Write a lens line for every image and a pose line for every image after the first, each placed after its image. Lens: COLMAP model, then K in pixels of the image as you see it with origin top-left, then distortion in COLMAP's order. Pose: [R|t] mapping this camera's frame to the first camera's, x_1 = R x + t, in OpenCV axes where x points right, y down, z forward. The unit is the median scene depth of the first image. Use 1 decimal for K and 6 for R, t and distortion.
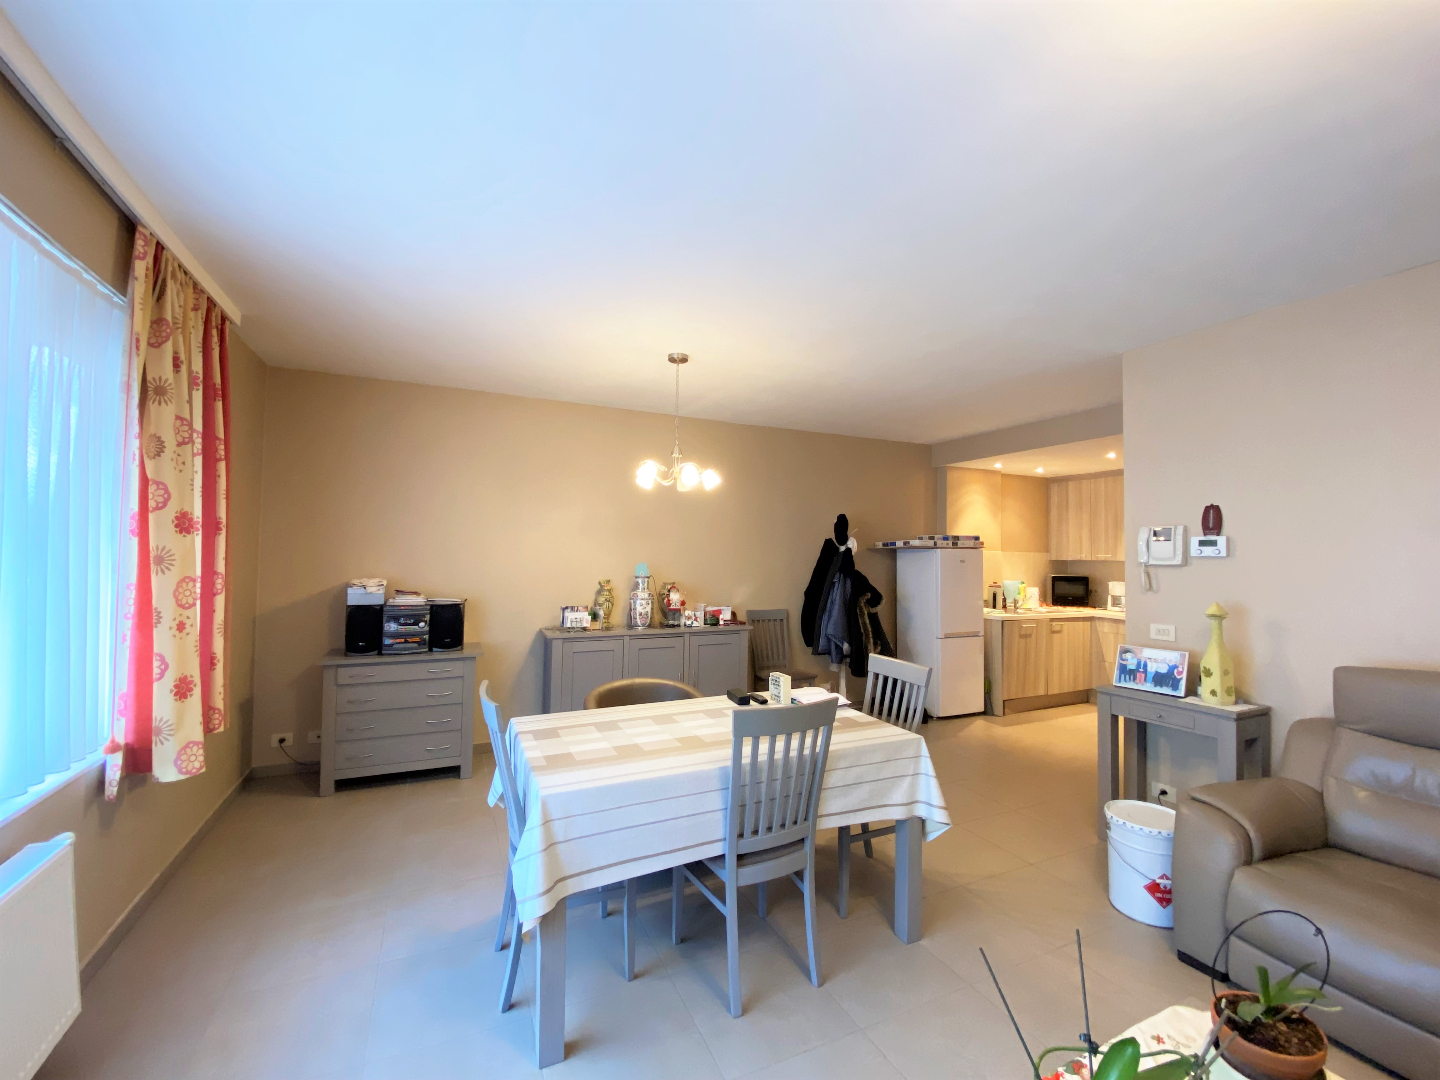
lens RADIAL K [[589.6, 0, 727.5], [0, 589.6, 542.3], [0, 0, 1]] dist [-0.001874, -0.000399]
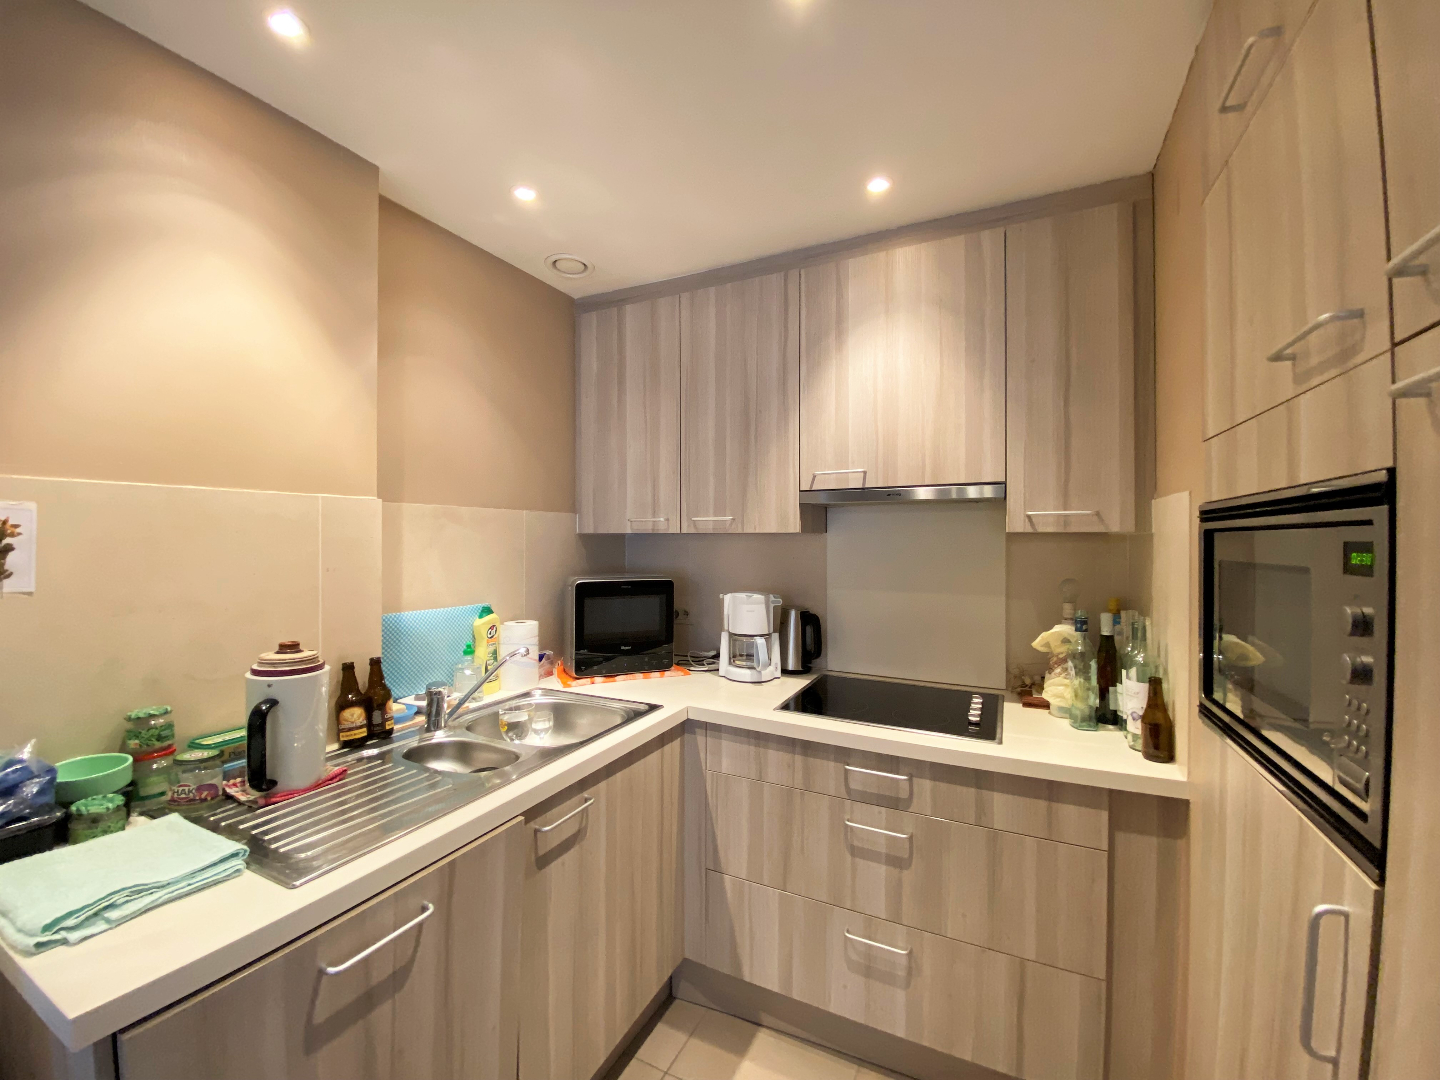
lens RADIAL K [[589.6, 0, 720.7], [0, 589.6, 536.7], [0, 0, 1]] dist [-0.001874, -0.000399]
pose [[0.791075, -0.006163, 0.611688, 0.417351], [-0.010879, 0.999649, 0.024140, 0.023922], [-0.611622, -0.025751, 0.790731, 0.699947]]
